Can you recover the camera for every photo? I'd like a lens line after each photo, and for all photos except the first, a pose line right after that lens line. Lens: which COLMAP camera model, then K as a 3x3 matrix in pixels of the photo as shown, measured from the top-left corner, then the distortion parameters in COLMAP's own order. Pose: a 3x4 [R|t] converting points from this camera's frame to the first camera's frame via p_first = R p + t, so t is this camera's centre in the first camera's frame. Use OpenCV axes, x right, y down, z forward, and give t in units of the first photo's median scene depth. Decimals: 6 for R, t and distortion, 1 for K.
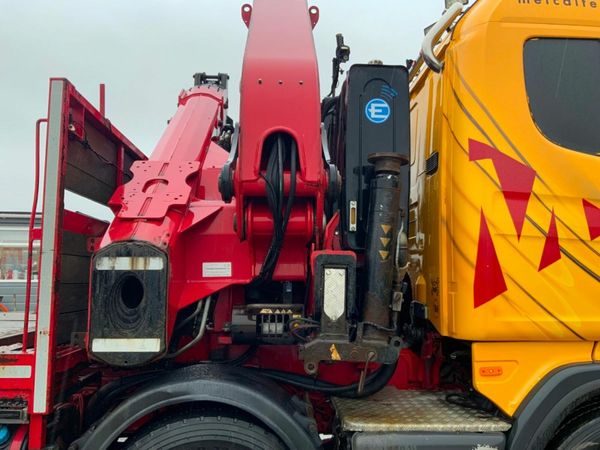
lens RADIAL K [[499.2, 0, 299.5], [0, 499.2, 227.6], [0, 0, 1]] dist [0.027589, -0.059927]
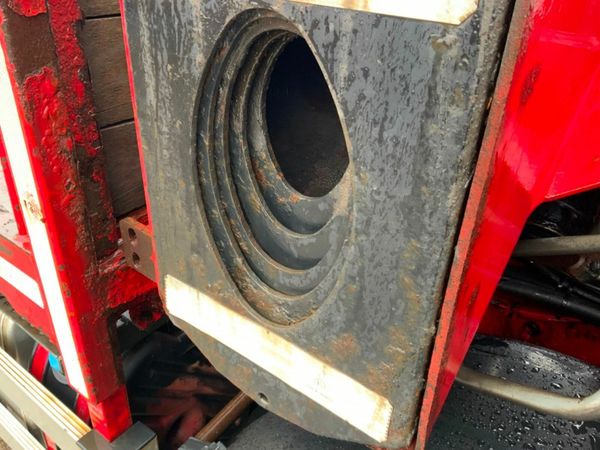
lens RADIAL K [[499.2, 0, 299.5], [0, 499.2, 227.6], [0, 0, 1]] dist [0.027589, -0.059927]
pose [[0.765602, 0.356106, -0.535763, -0.255029], [0.010541, 0.825760, 0.563923, 0.064015], [0.643228, -0.437388, 0.628450, 0.998353]]
